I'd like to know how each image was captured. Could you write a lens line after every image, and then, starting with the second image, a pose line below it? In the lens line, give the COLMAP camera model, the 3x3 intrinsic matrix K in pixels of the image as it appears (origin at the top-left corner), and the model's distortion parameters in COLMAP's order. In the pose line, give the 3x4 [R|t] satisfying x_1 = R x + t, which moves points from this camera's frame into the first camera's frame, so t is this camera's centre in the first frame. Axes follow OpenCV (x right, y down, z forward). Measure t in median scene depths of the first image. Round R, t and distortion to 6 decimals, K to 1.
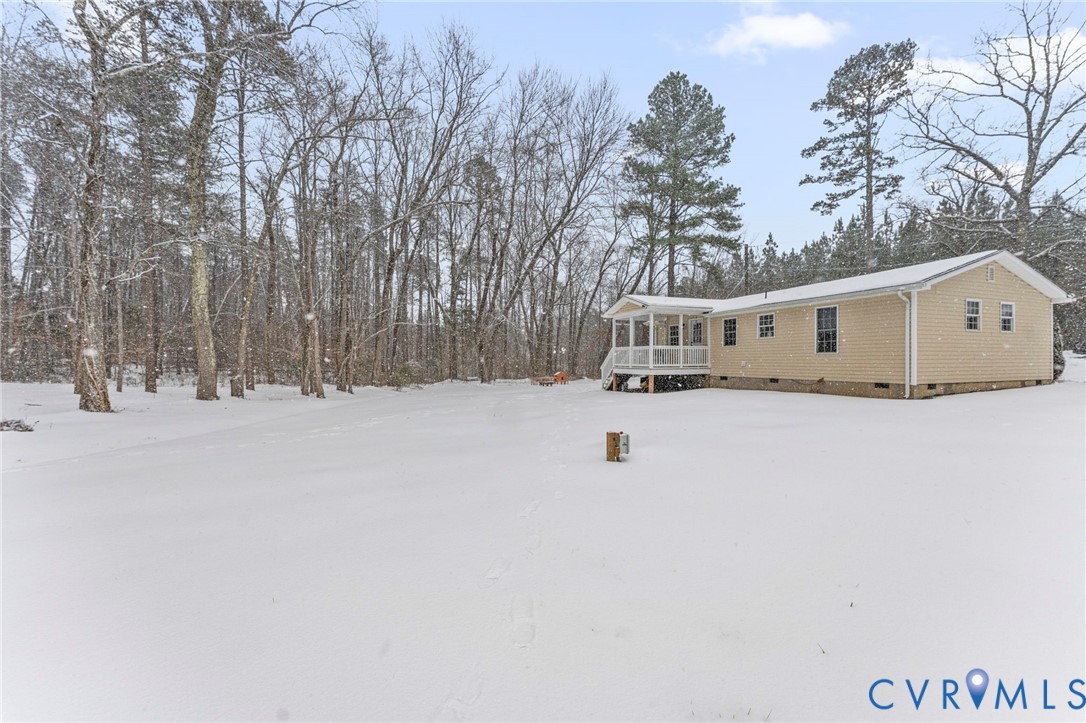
lens RADIAL K [[438.0, 0, 548.1], [0, 438.0, 363.3], [0, 0, 1]] dist [0.001149, -0.000194]
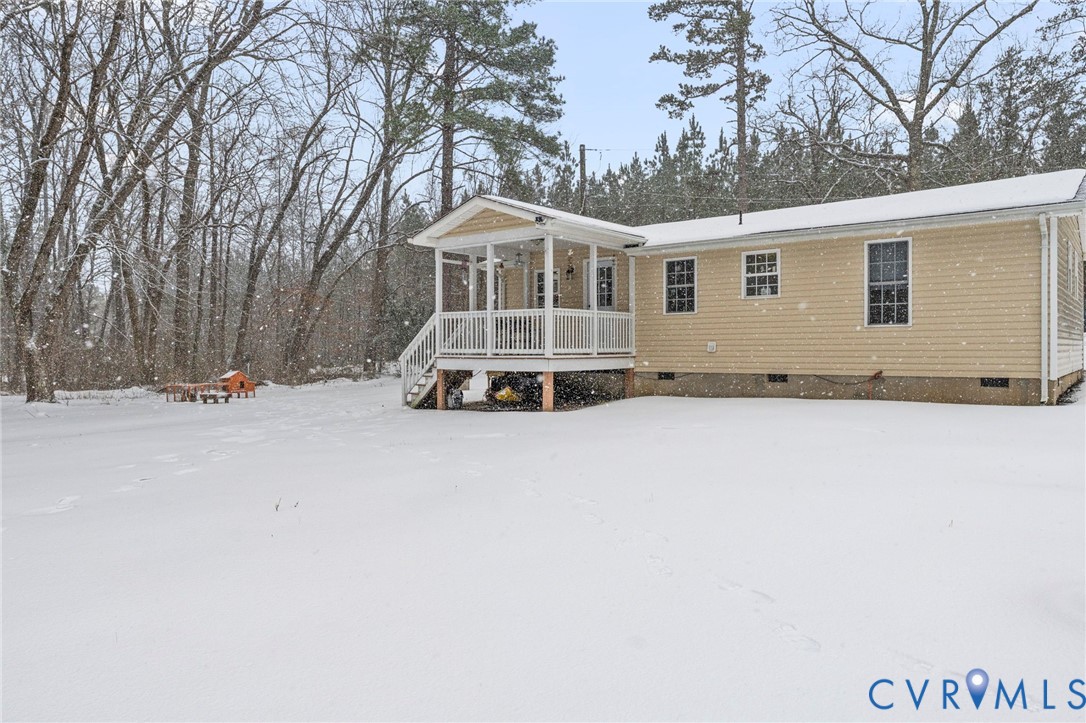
lens RADIAL K [[753.8, 0, 533.2], [0, 753.8, 355.9], [0, 0, 1]] dist [0.003710, 0.000371]
pose [[0.871369, -0.002053, 0.490624, -0.146160], [0.002943, 0.999995, -0.001042, 0.010043], [-0.490619, 0.002352, 0.871371, 0.274172]]
